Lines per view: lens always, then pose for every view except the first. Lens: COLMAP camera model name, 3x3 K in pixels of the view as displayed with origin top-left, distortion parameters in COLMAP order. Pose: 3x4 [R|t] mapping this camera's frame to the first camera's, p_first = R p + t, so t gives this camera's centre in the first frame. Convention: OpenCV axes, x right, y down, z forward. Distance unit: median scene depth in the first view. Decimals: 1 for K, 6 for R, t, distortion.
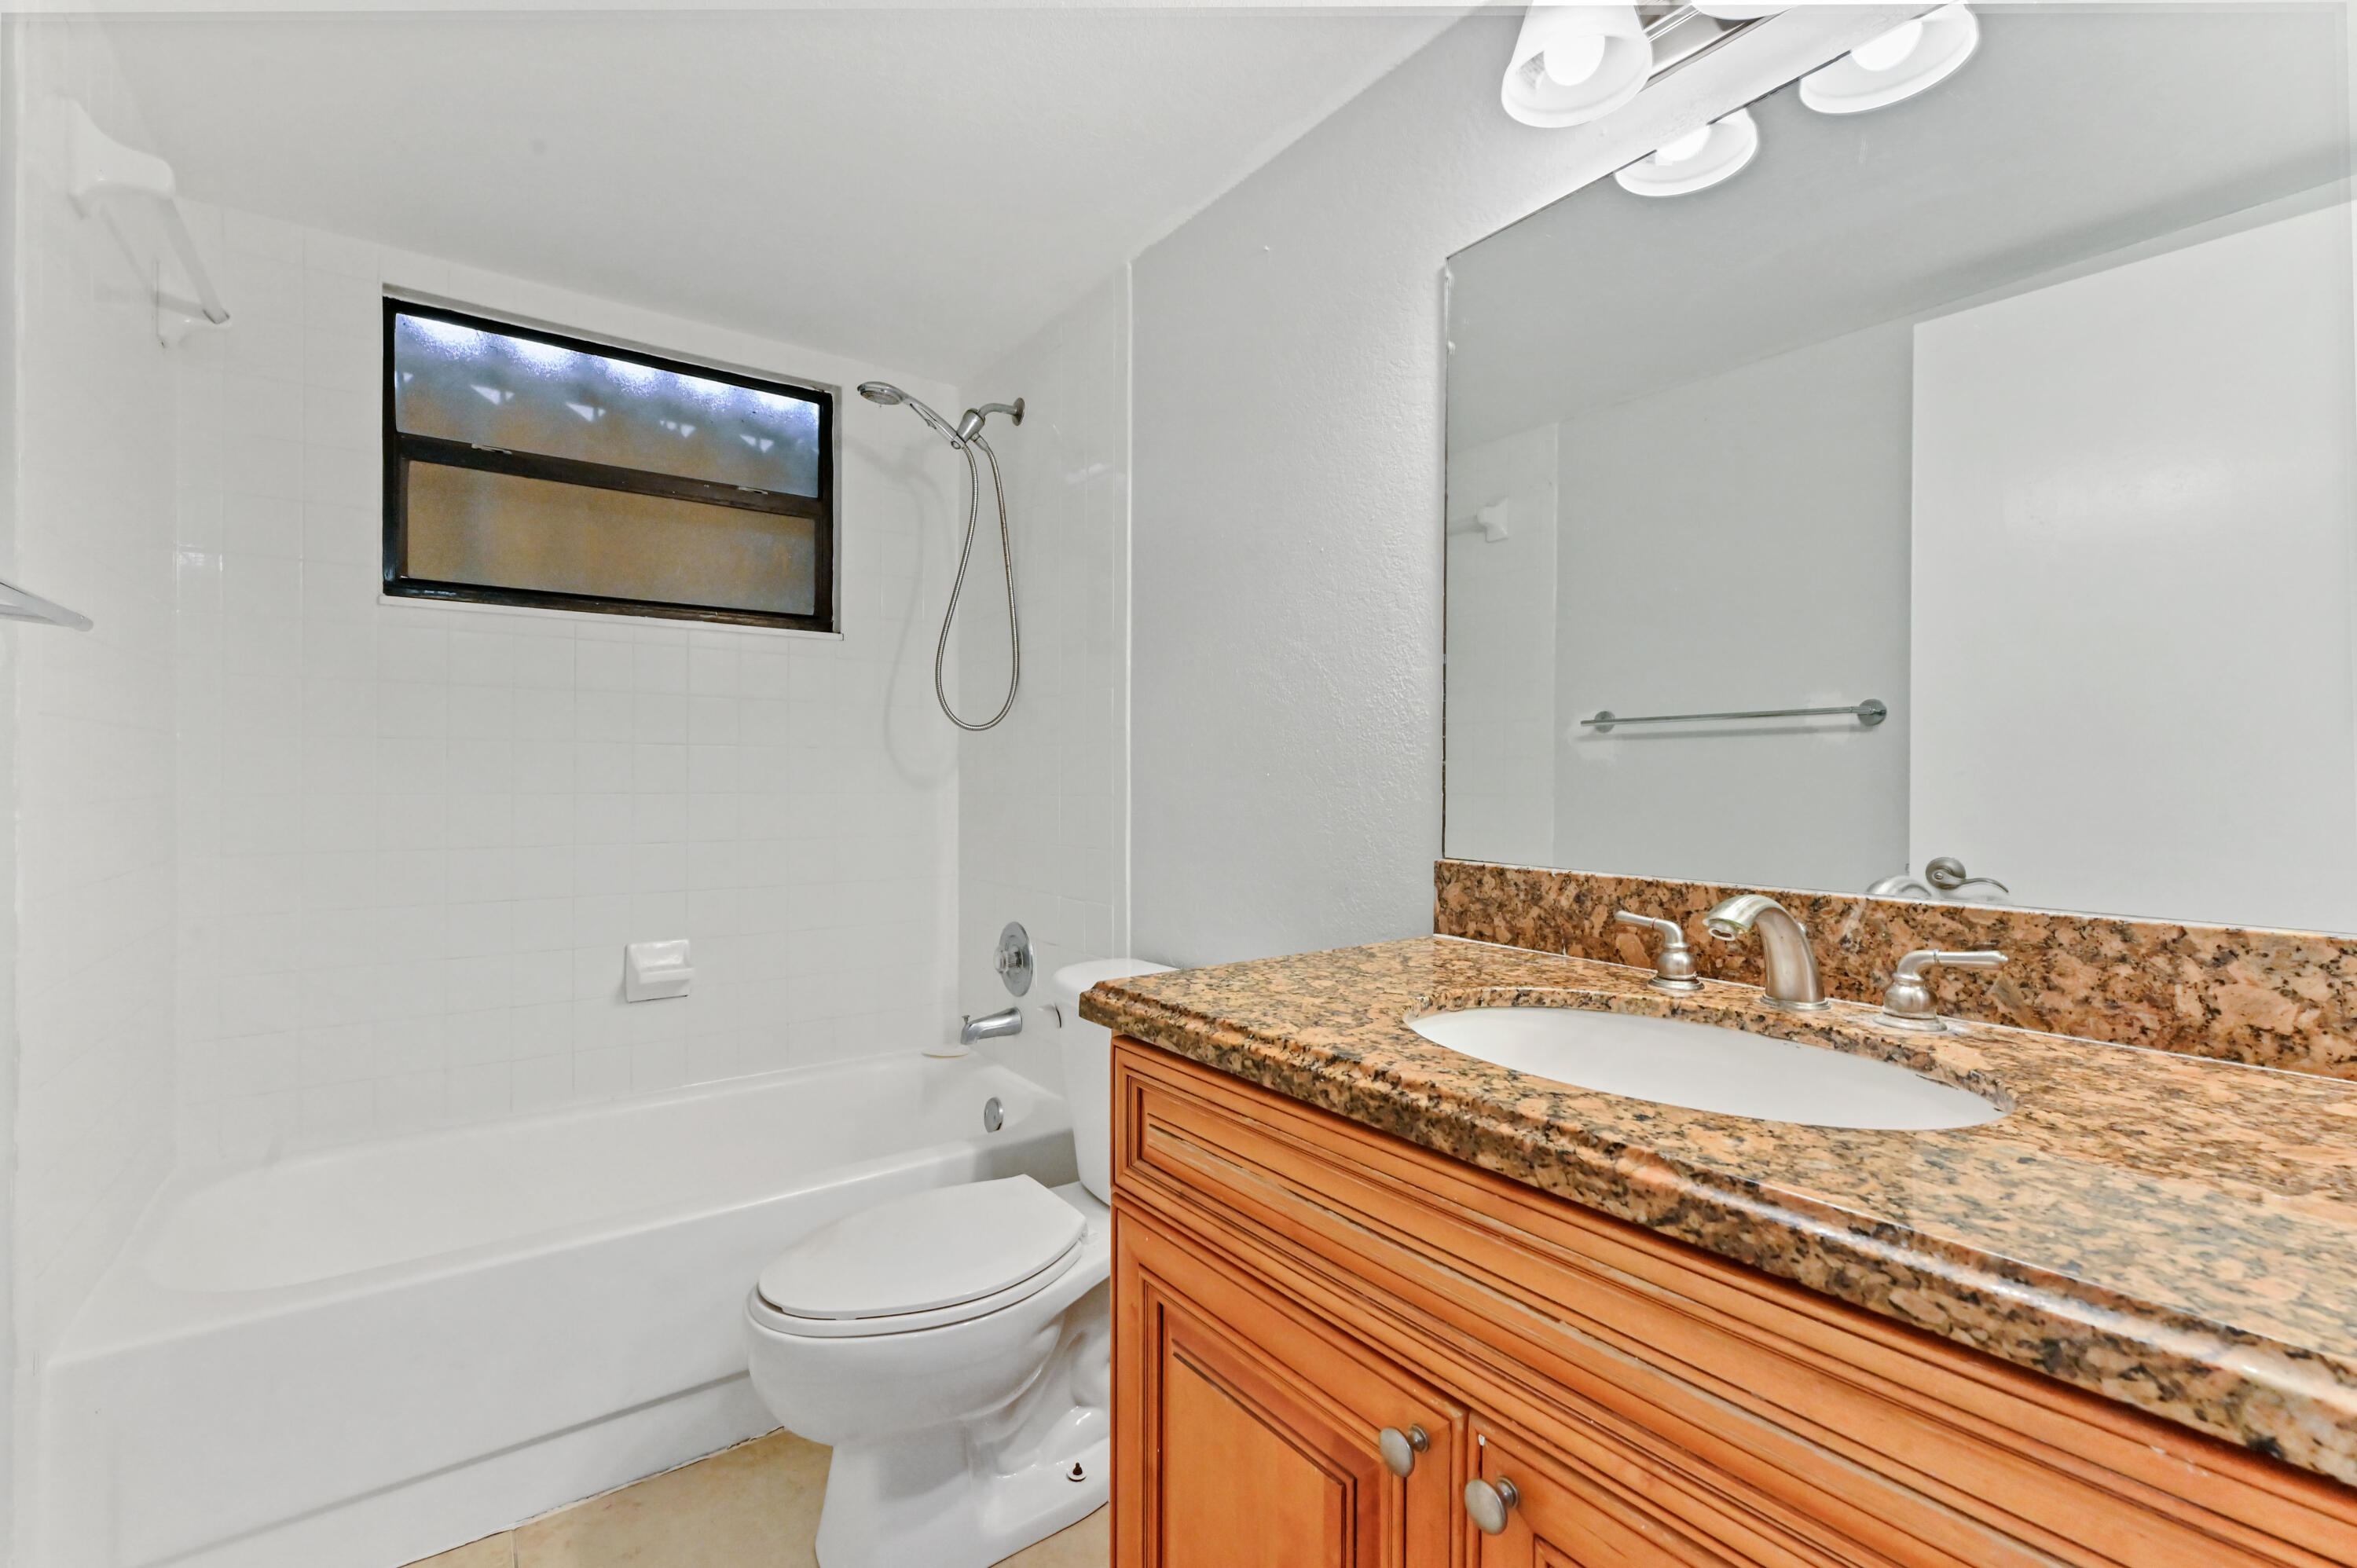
lens RADIAL K [[1050.1, 0, 1169.4], [0, 1050.1, 774.4], [0, 0, 1]] dist [0.014685, -0.000099]
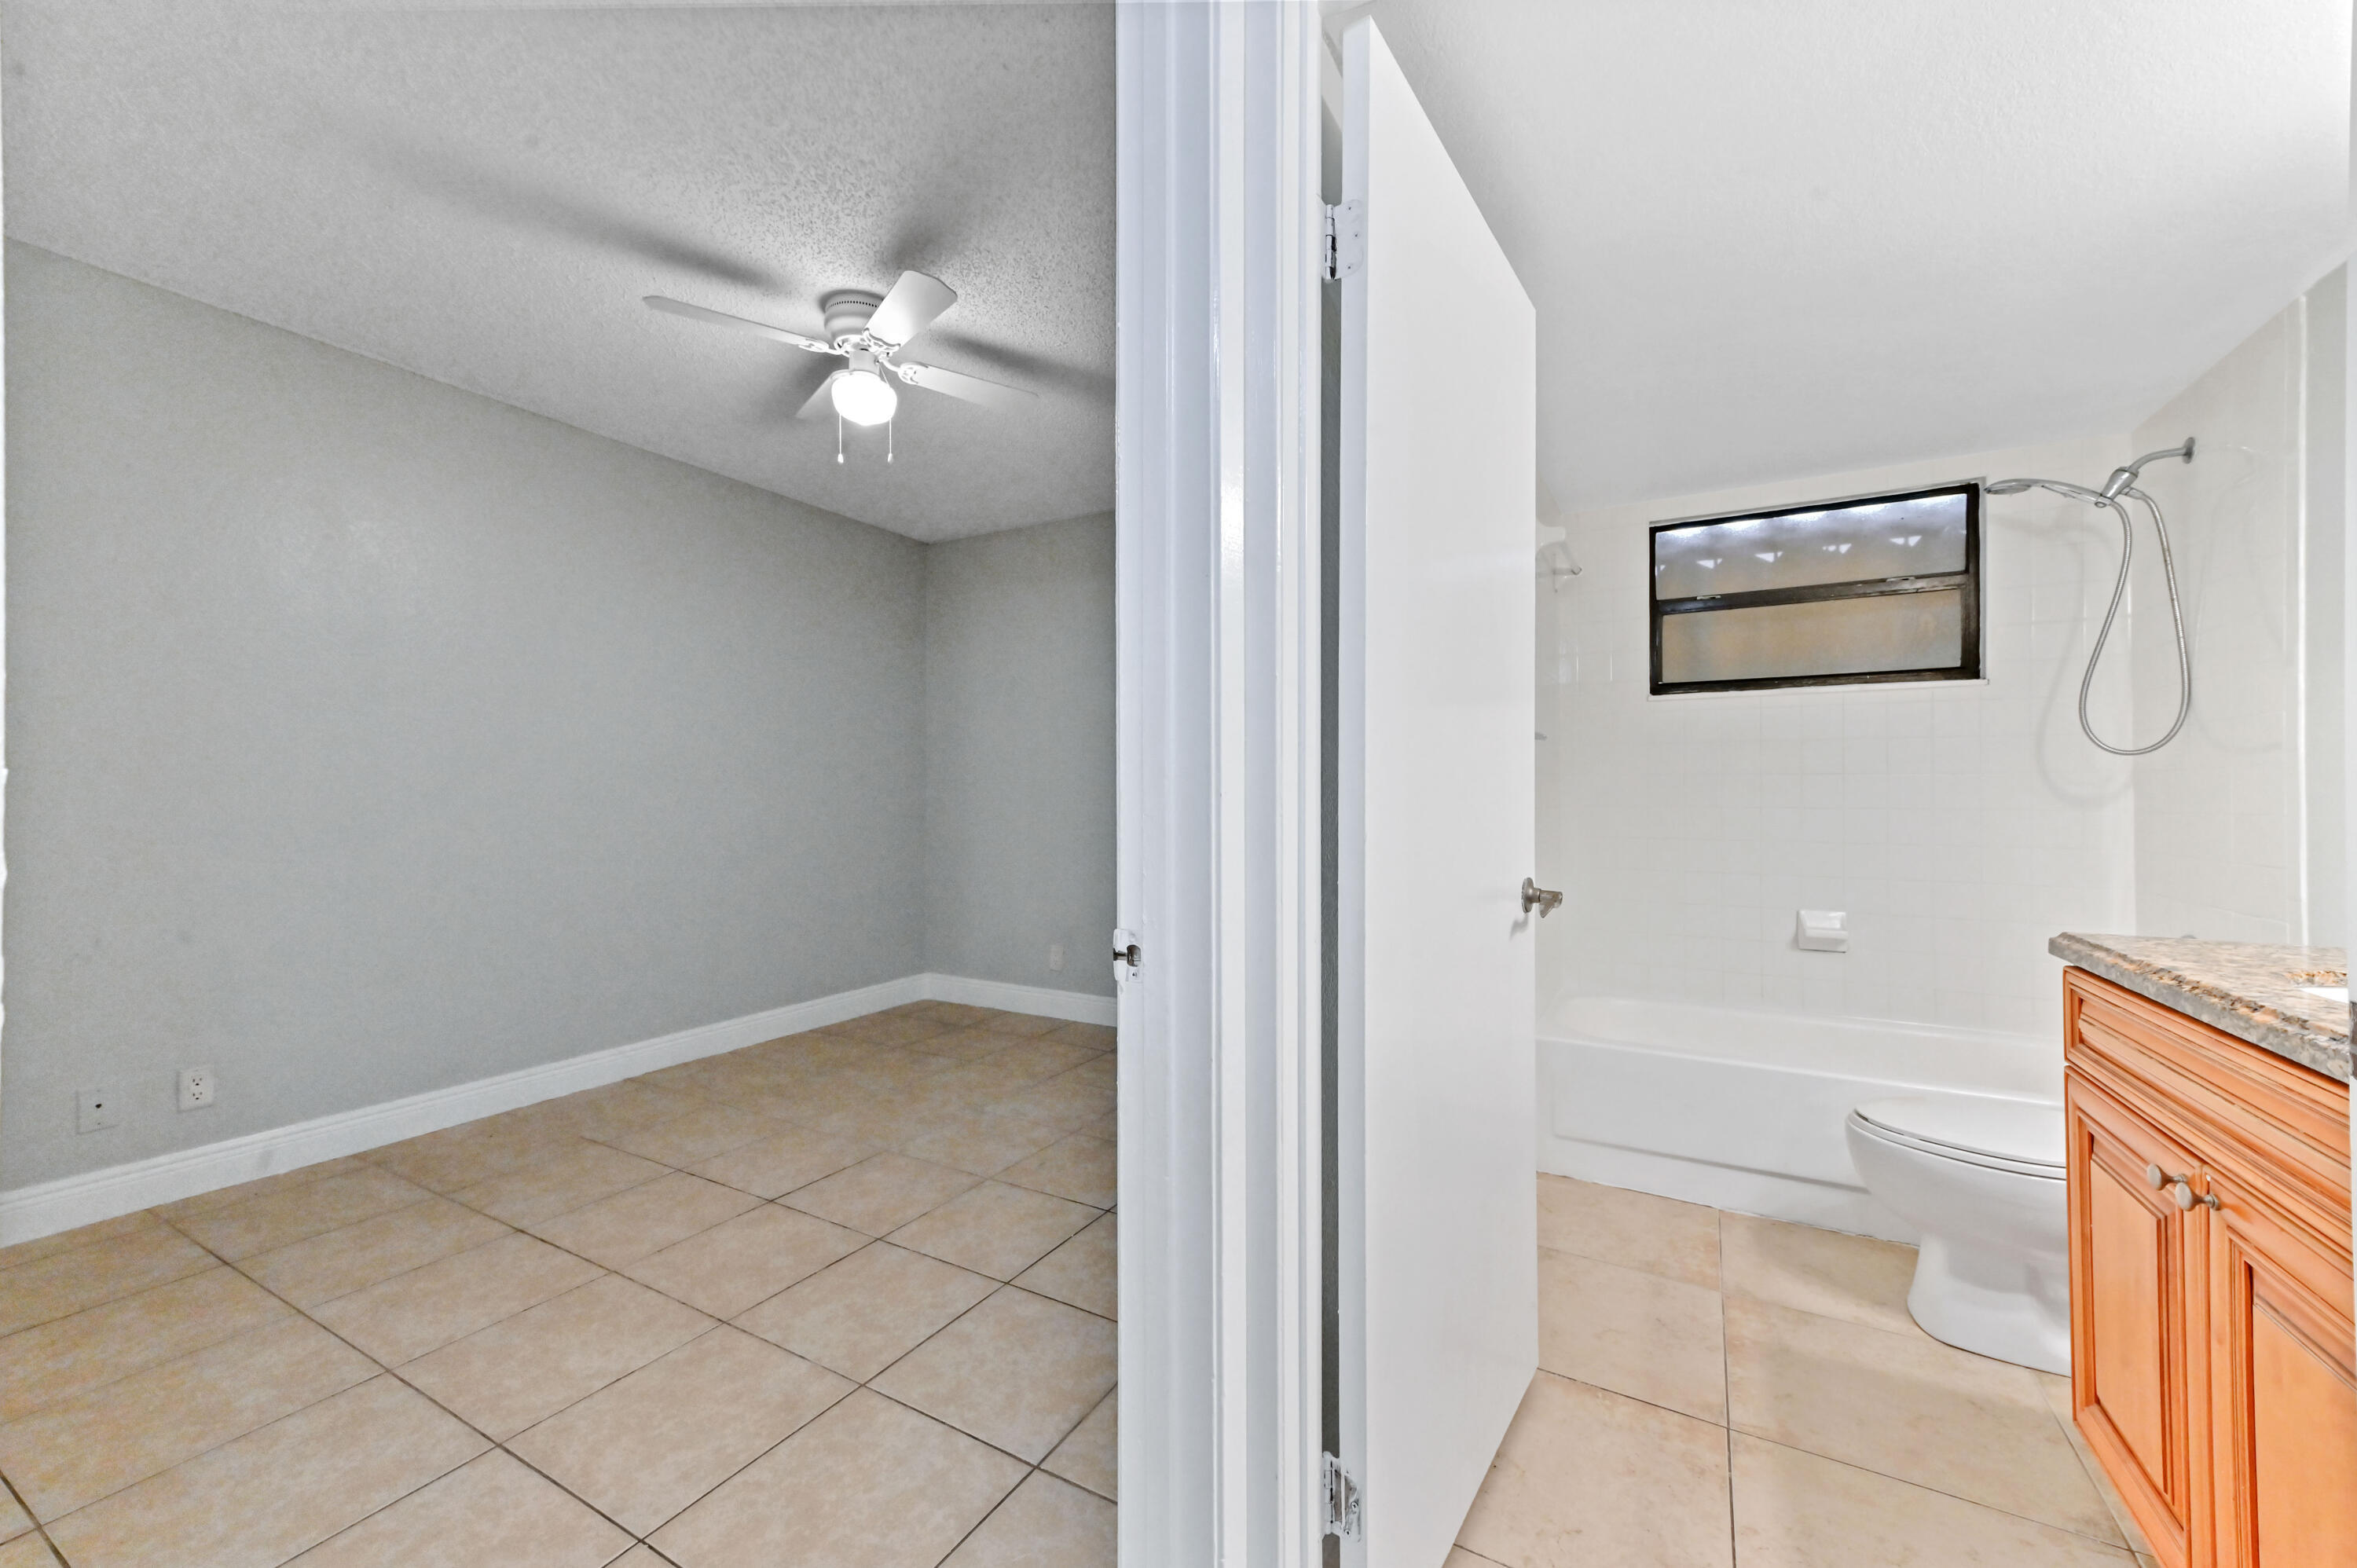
lens RADIAL K [[922.6, 0, 1178.4], [0, 922.6, 796.1], [0, 0, 1]] dist [0.009509, 0.002008]
pose [[0.437080, -0.005698, -0.899405, 0.280824], [0.009182, 0.999956, -0.001873, -0.004988], [0.899376, -0.007440, 0.437113, -0.357839]]
